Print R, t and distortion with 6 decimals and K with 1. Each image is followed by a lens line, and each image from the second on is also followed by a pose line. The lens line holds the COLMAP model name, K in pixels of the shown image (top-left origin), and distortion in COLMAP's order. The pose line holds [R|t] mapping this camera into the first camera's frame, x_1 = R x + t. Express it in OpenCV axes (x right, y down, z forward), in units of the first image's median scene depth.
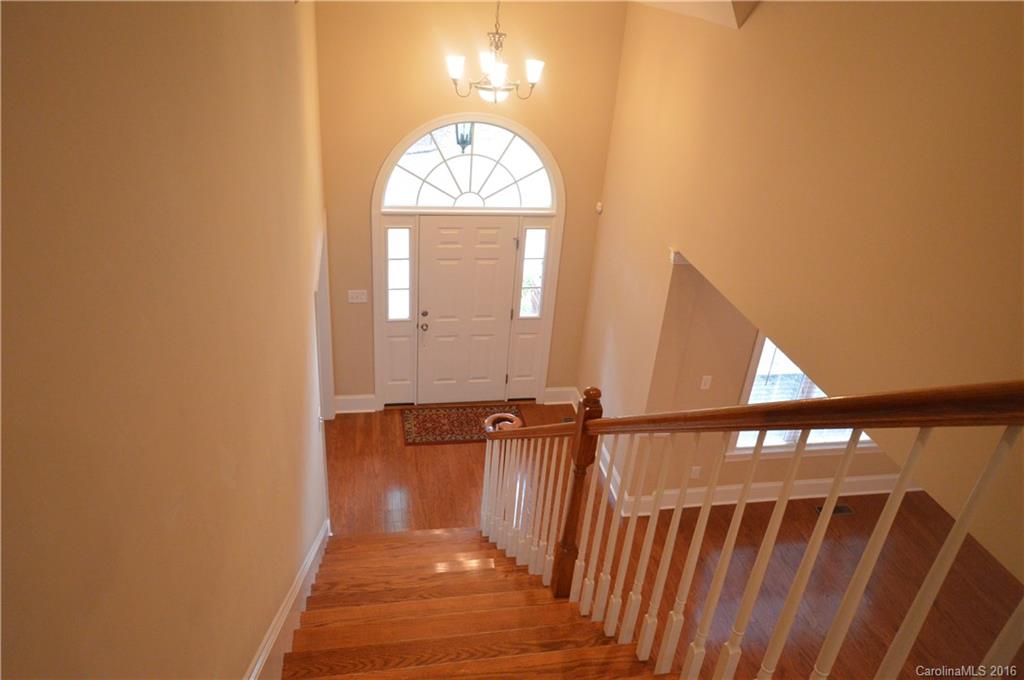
lens RADIAL K [[726.1, 0, 509.2], [0, 726.1, 339.5], [0, 0, 1]] dist [-0.002358, 0.001293]
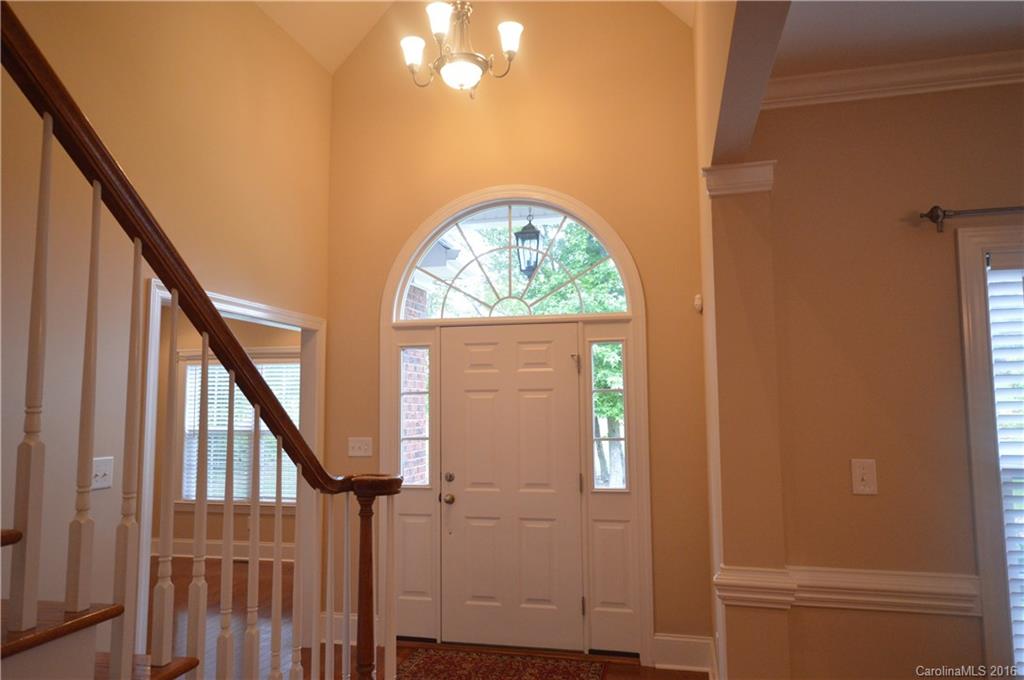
lens RADIAL K [[726.1, 0, 509.3], [0, 726.1, 341.7], [0, 0, 1]] dist [-0.002358, 0.001293]
pose [[0.914844, -0.112822, -0.387727, 0.218255], [-0.123660, 0.835772, -0.534971, 0.220860], [0.384408, 0.537361, 0.750649, 0.459894]]
